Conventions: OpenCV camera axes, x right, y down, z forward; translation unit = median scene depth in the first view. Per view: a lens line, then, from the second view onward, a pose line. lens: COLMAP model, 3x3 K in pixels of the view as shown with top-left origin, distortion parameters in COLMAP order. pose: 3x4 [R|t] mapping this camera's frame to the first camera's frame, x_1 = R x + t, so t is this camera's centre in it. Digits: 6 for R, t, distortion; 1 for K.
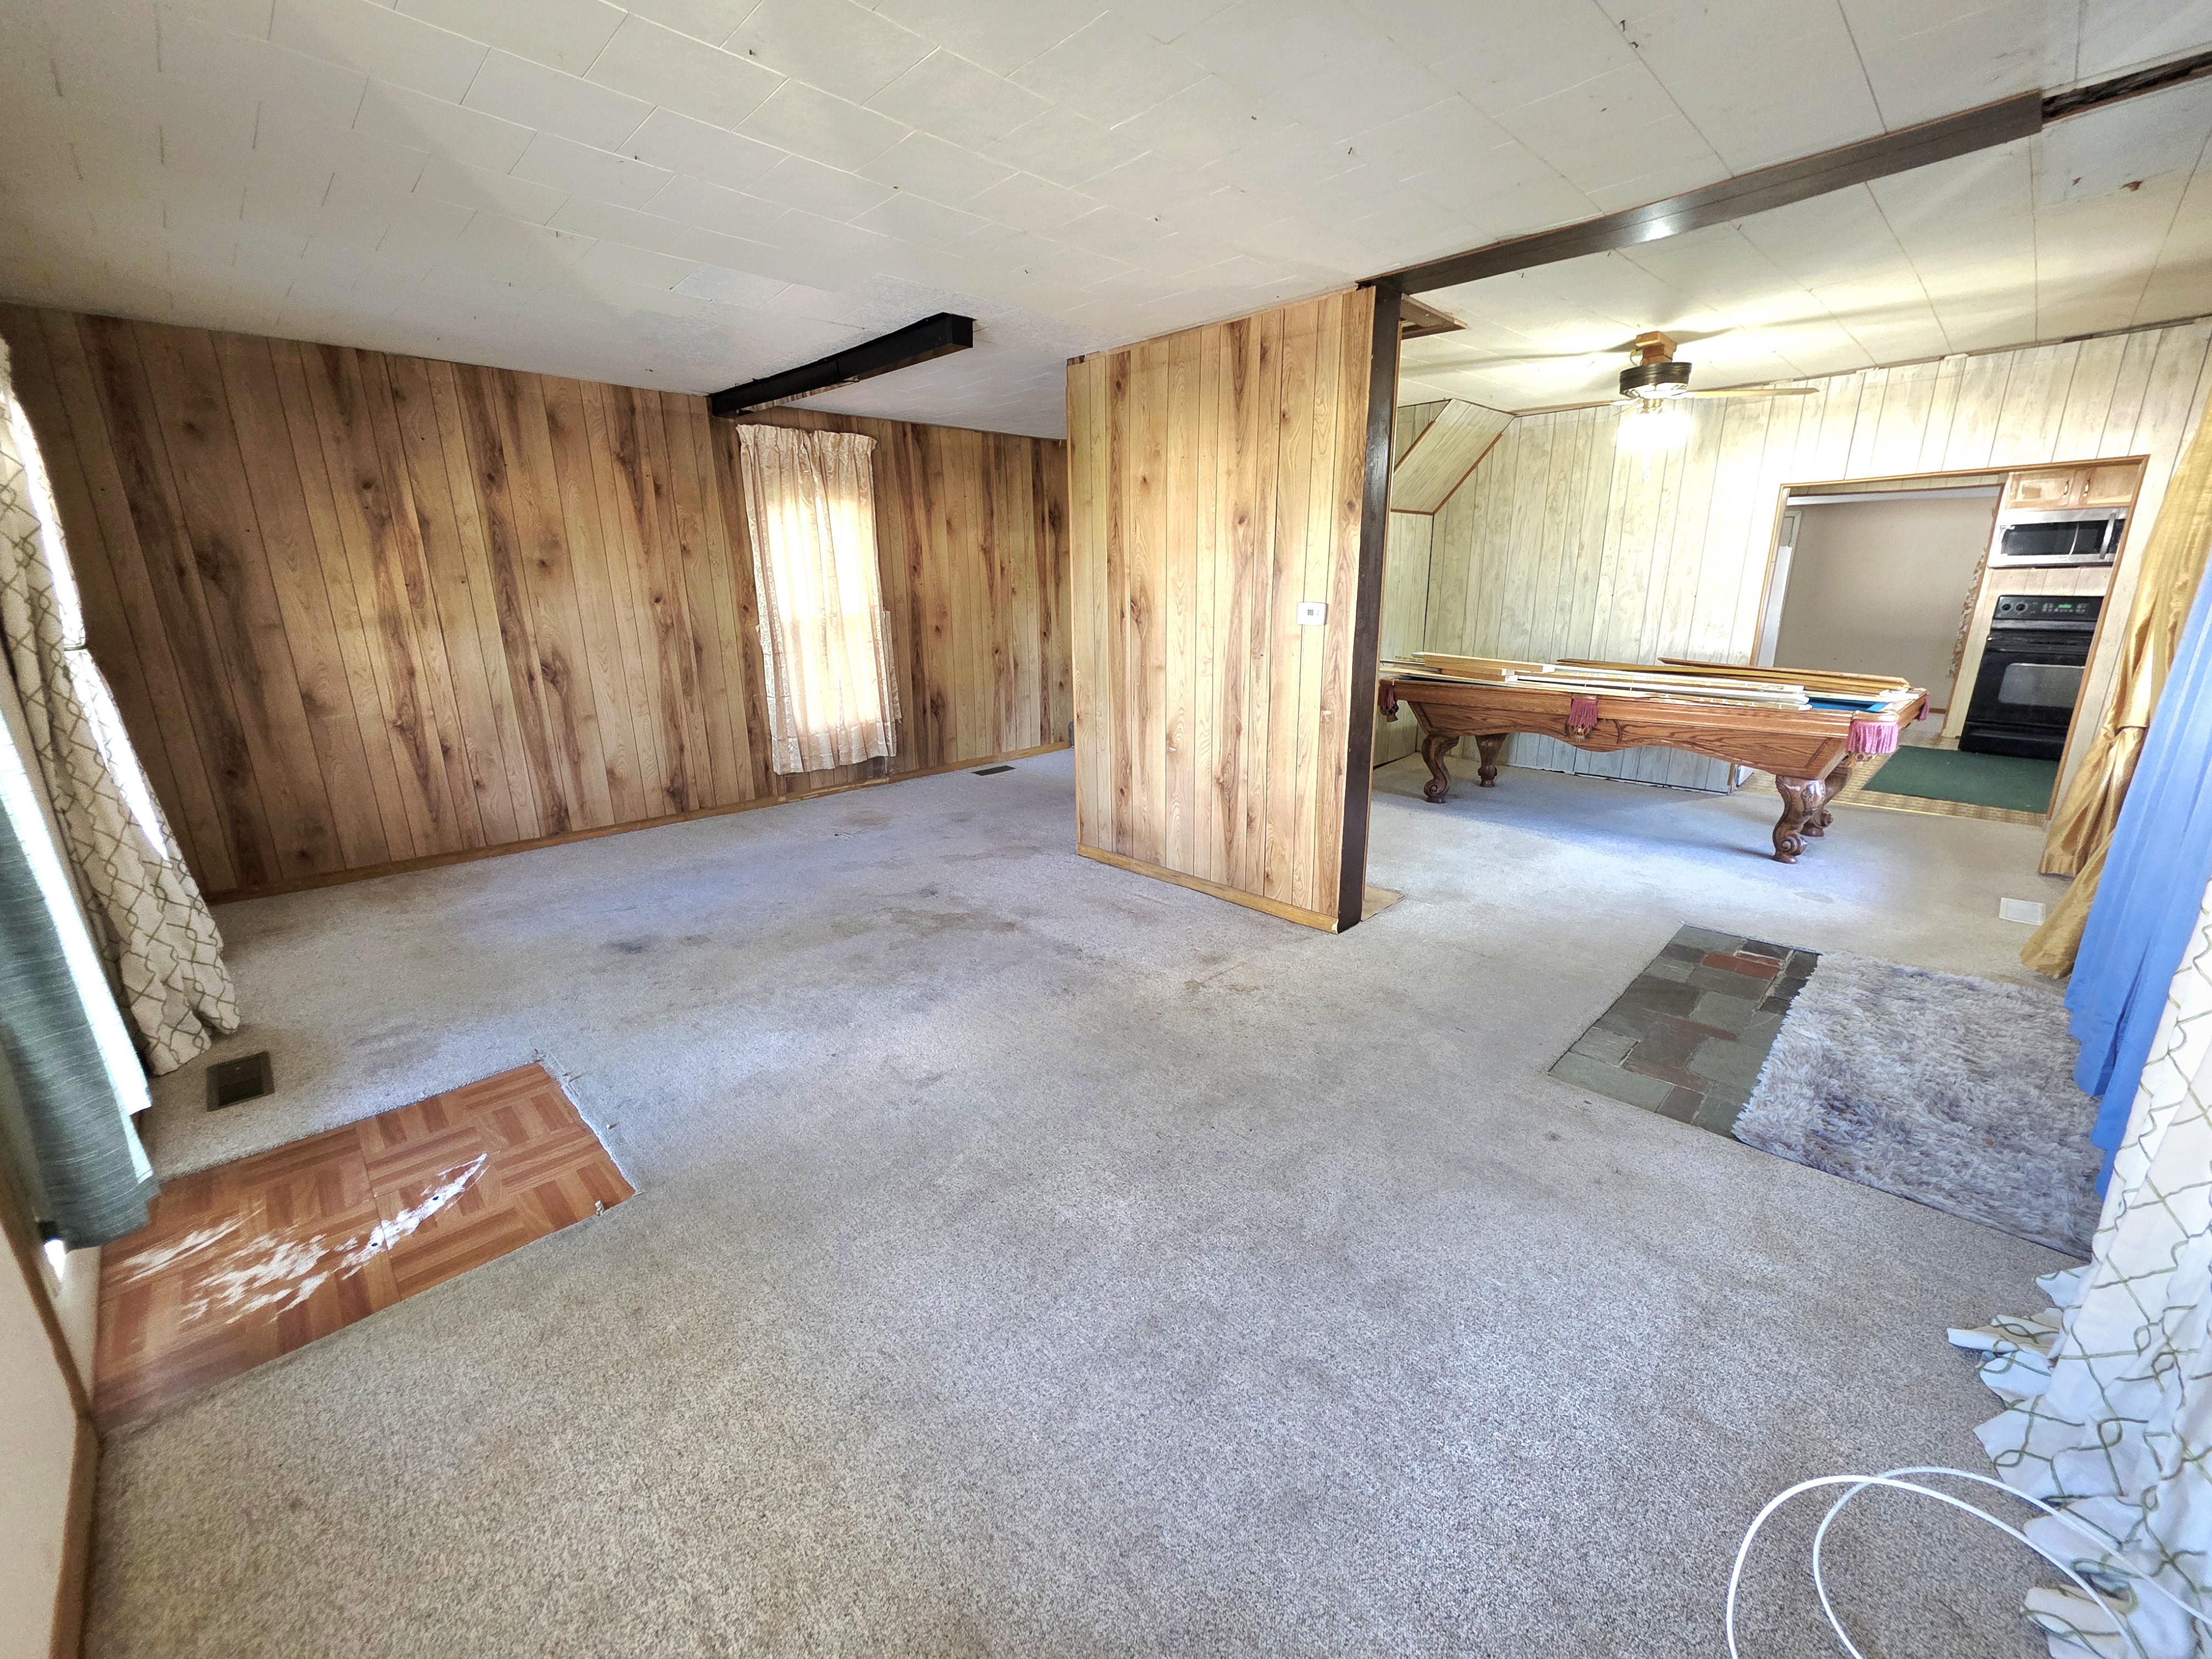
lens RADIAL K [[876.7, 0, 1103.2], [0, 876.7, 827.0], [0, 0, 1]] dist [0.002615, -0.000119]
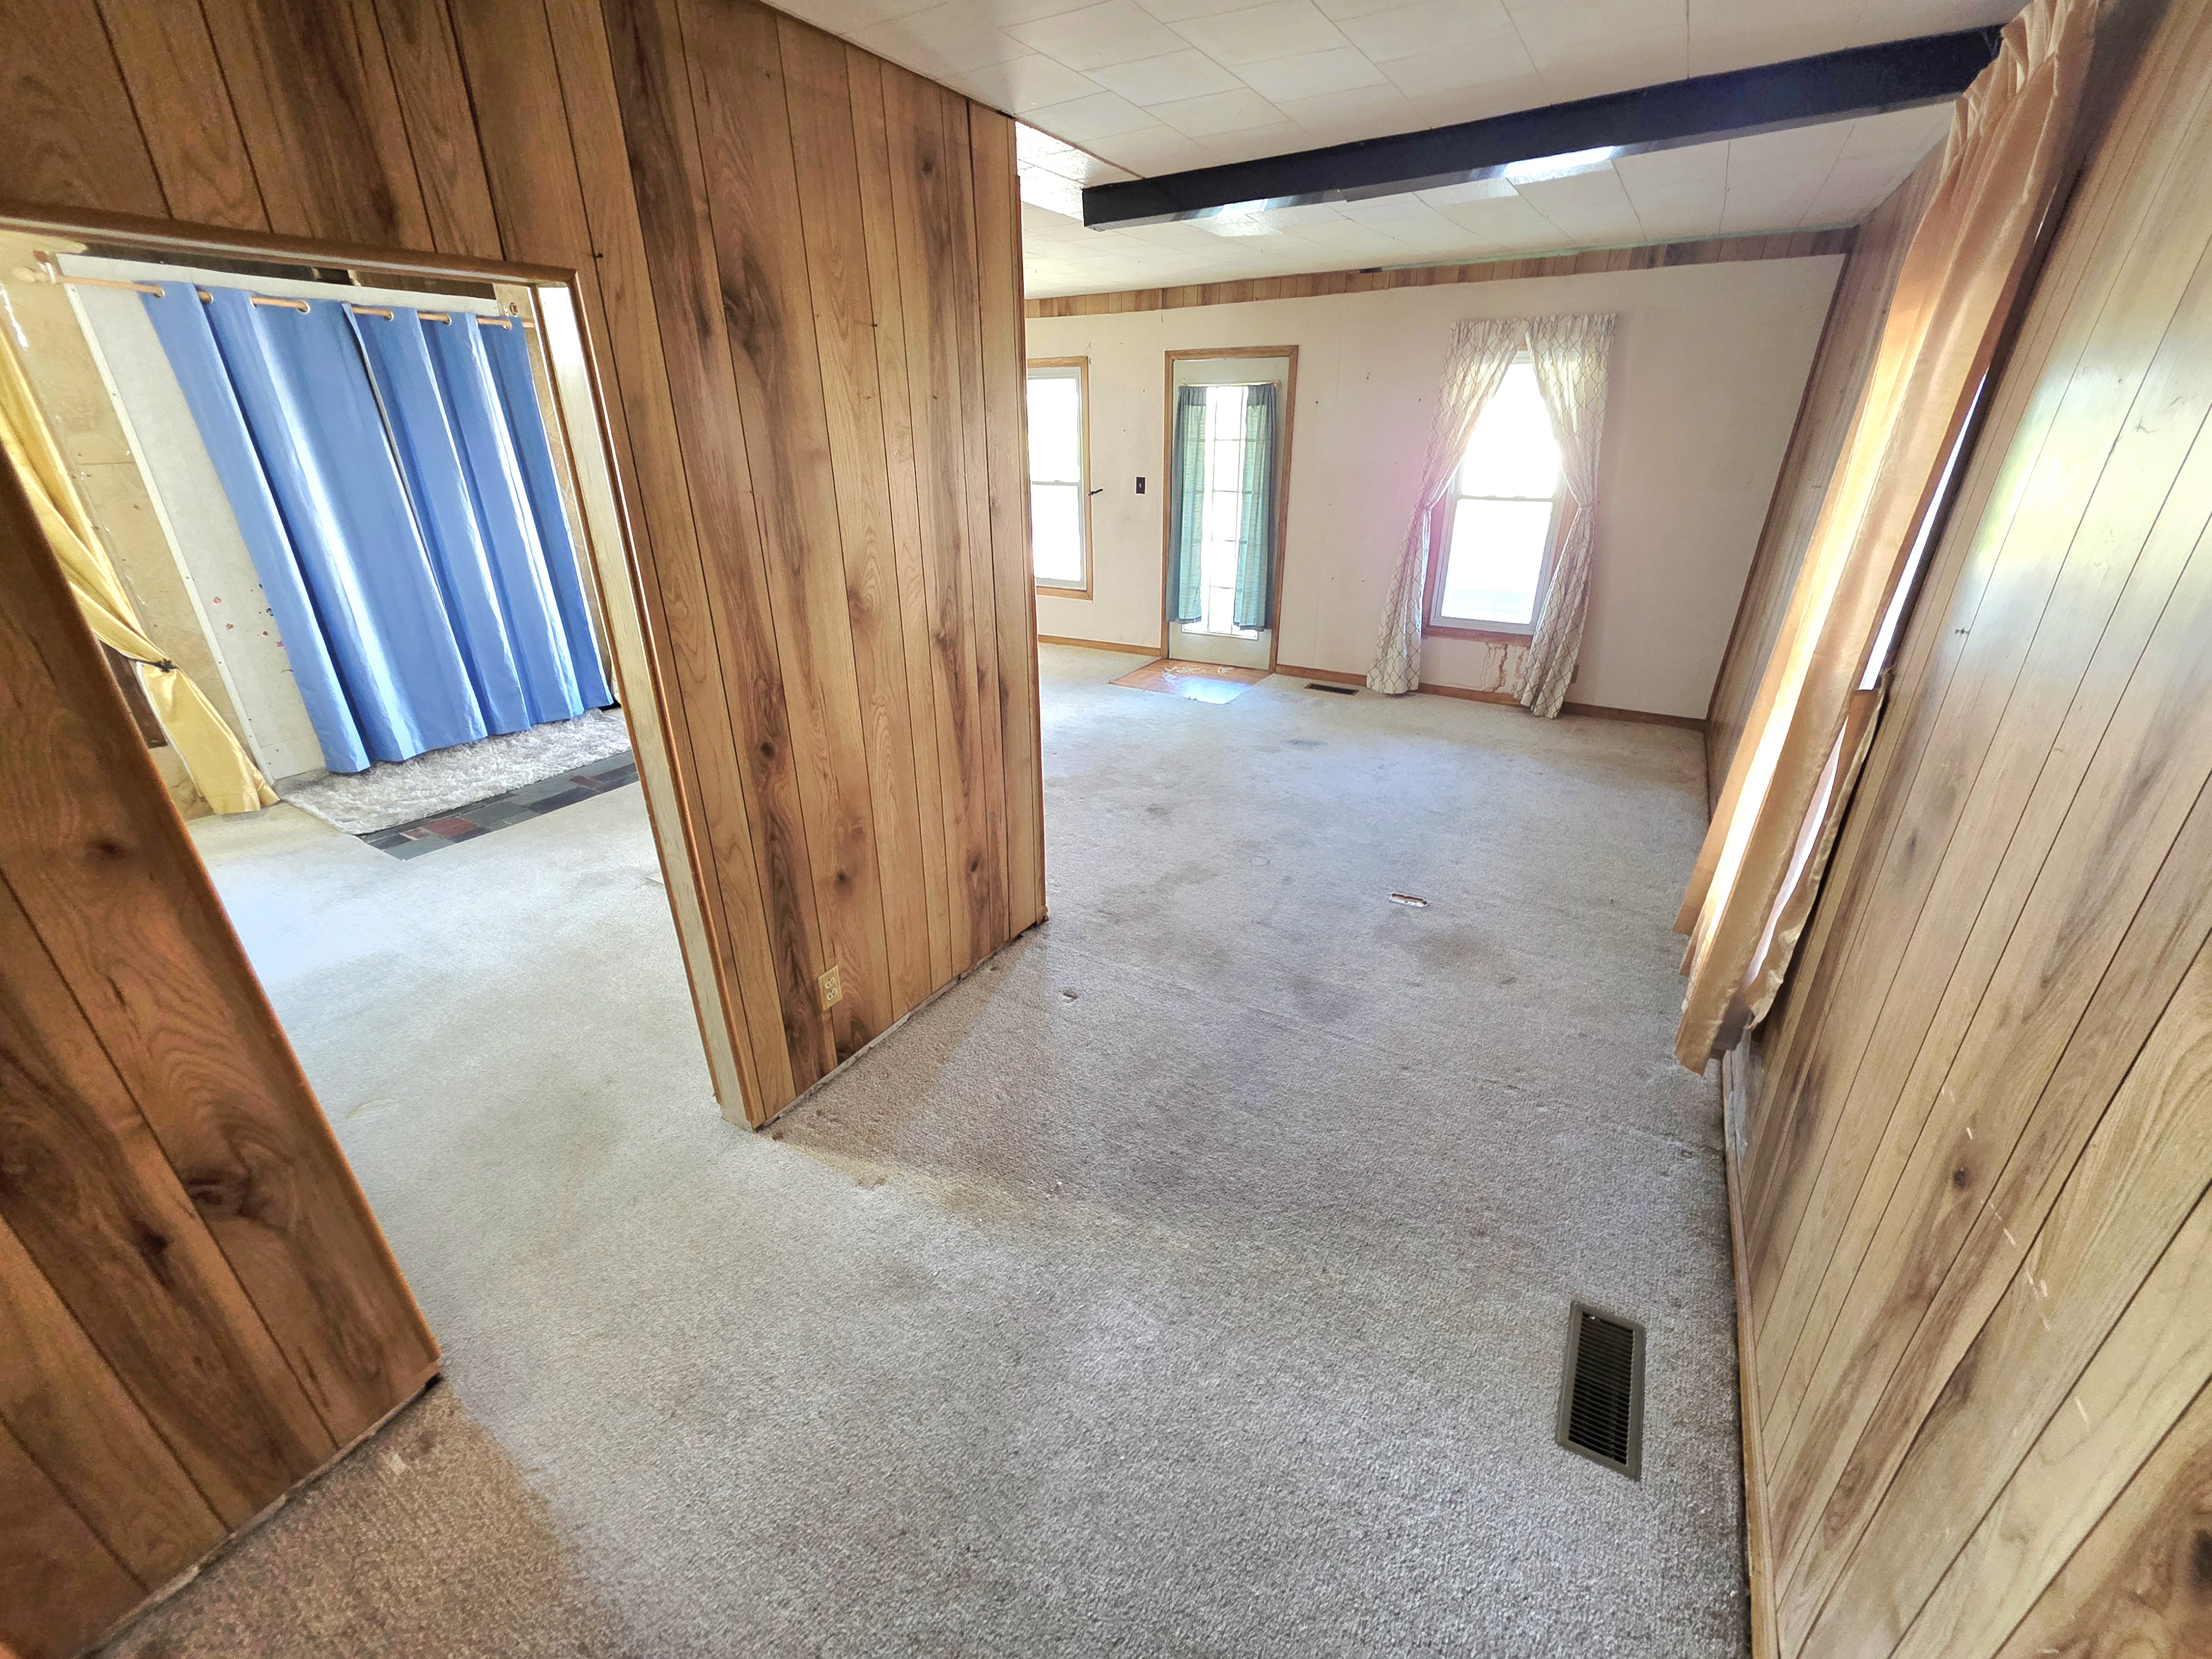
lens RADIAL K [[887.1, 0, 1102.9], [0, 887.1, 819.4], [0, 0, 1]] dist [0.002471, -0.000208]
pose [[-0.969235, 0.118780, -0.215582, 0.094816], [-0.049123, 0.764888, 0.642287, -0.658922], [0.241187, 0.633117, -0.735521, 2.013368]]
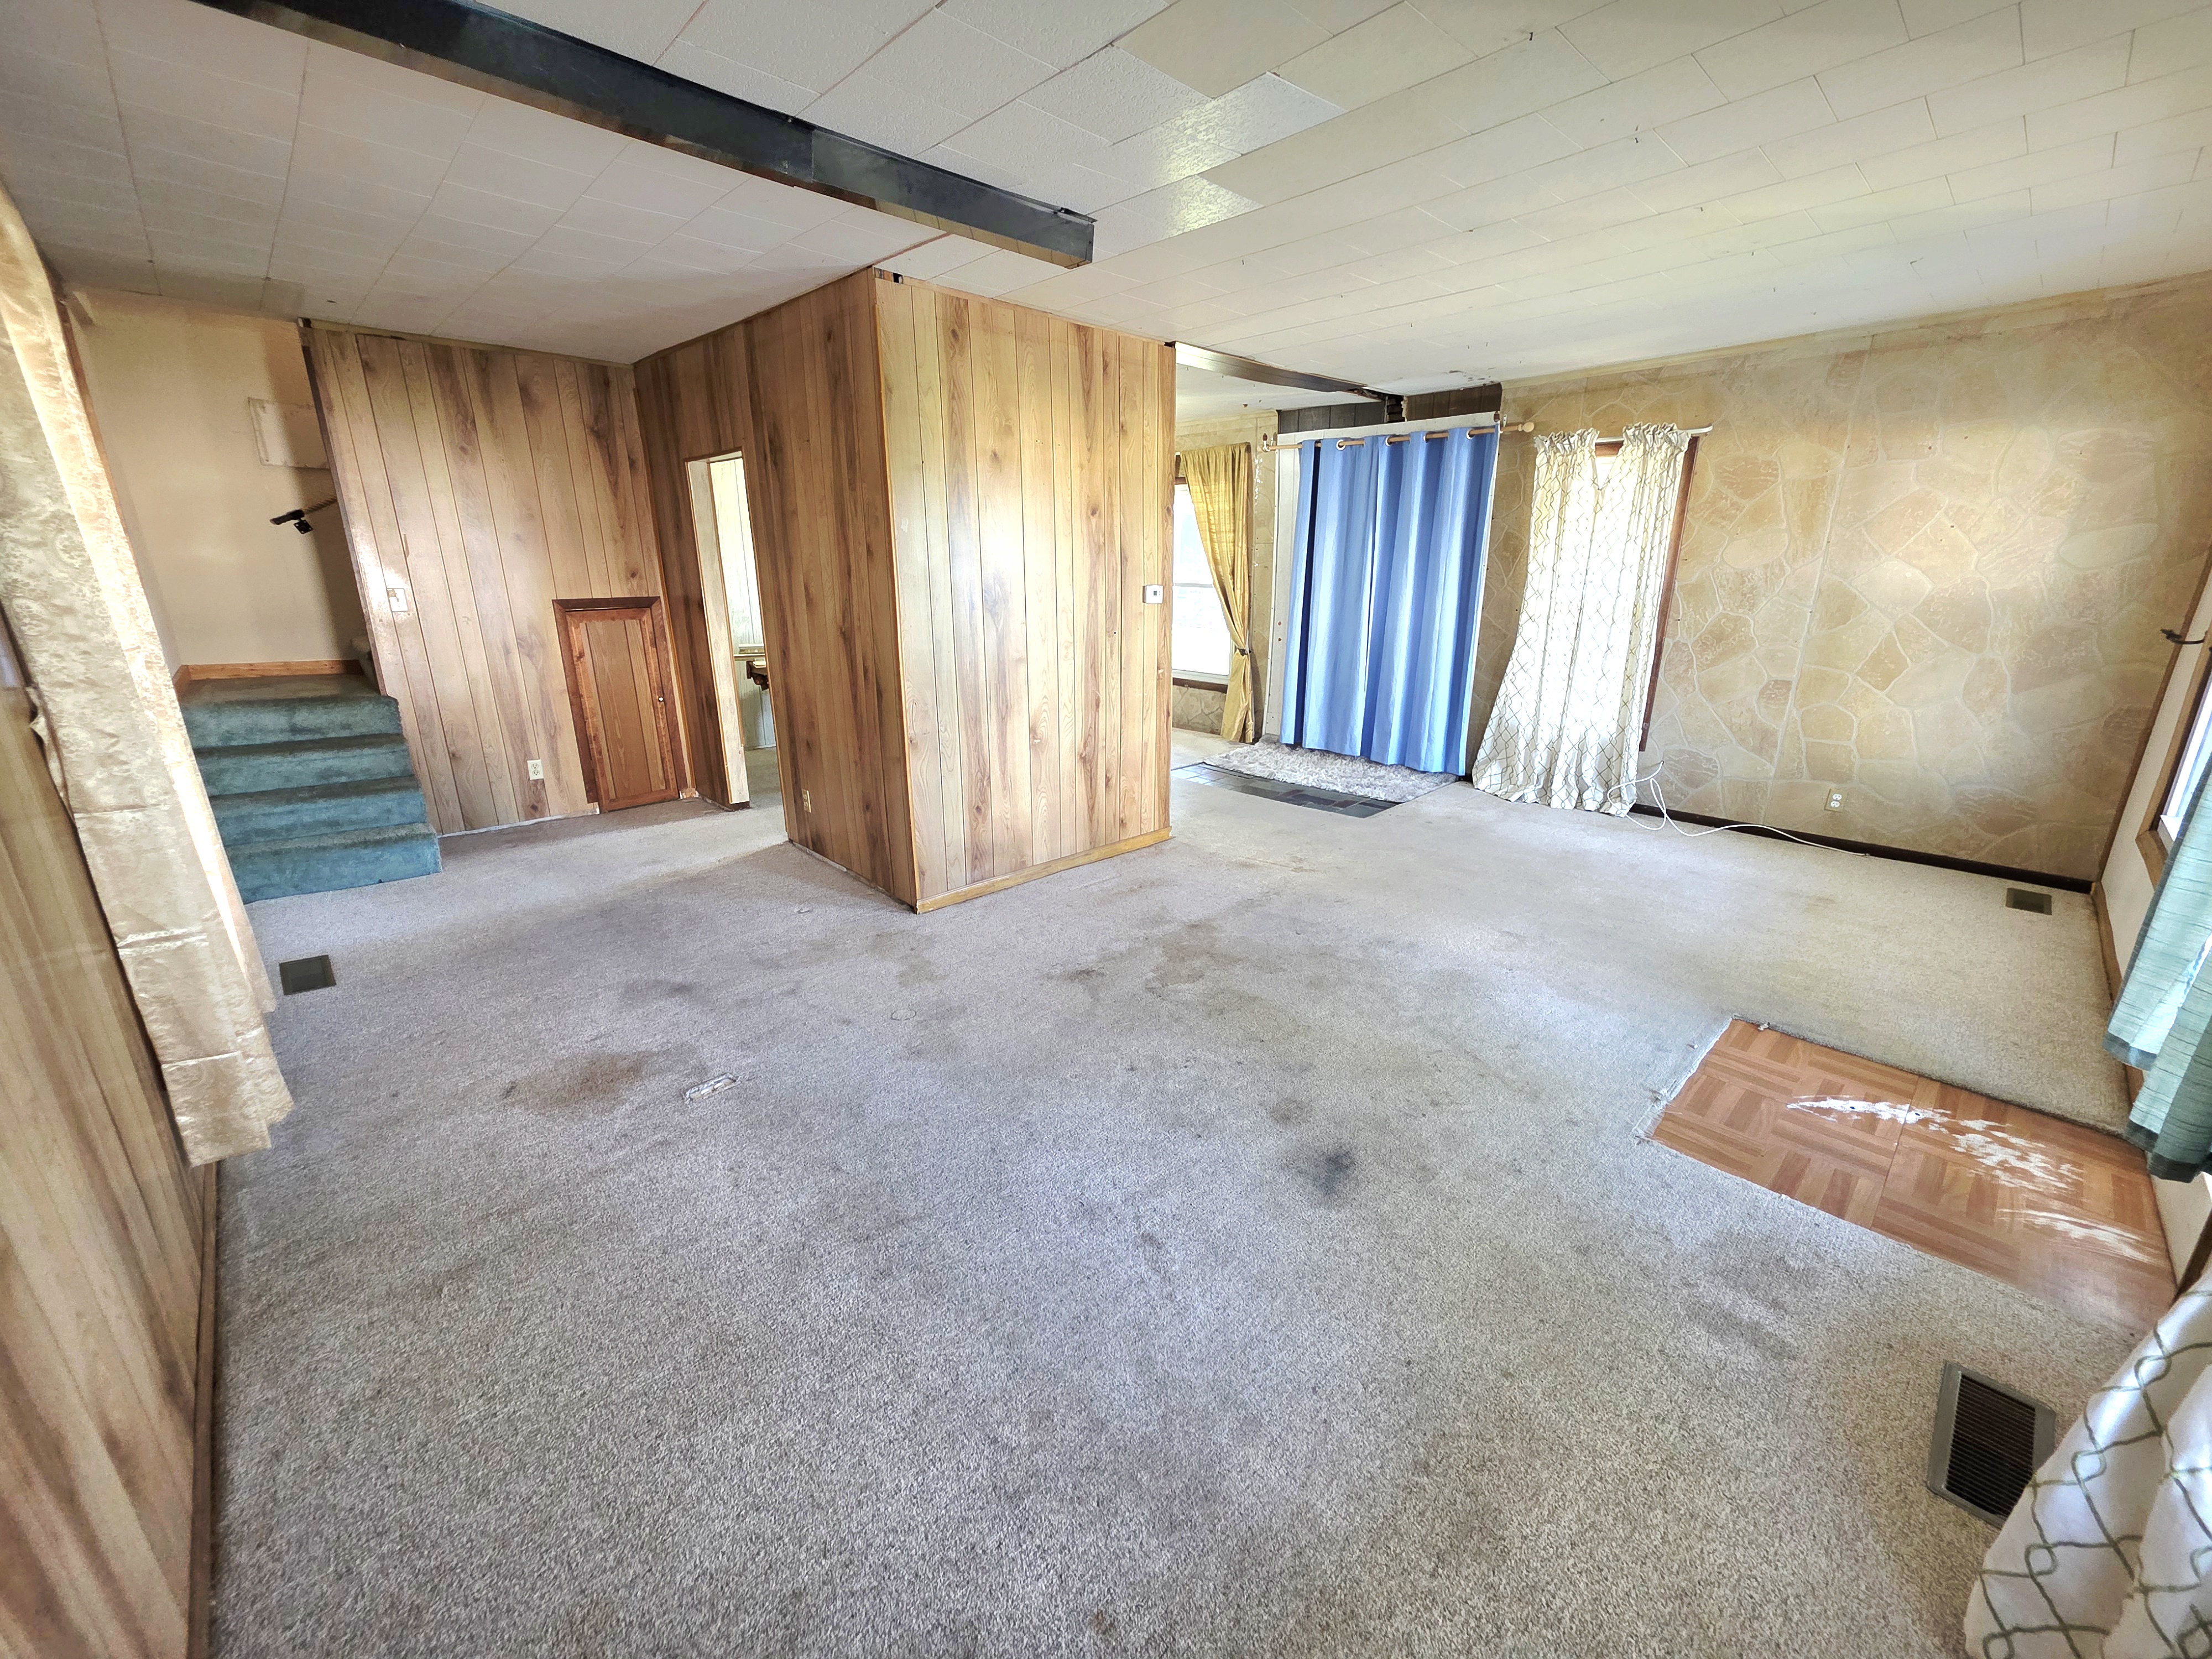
lens RADIAL K [[876.7, 0, 1103.2], [0, 876.7, 827.0], [0, 0, 1]] dist [0.002615, -0.000119]
pose [[0.021050, -0.278579, 0.960183, -1.036851], [0.271253, 0.925964, 0.262704, -0.278215], [-0.962278, 0.254922, 0.095056, 1.014360]]
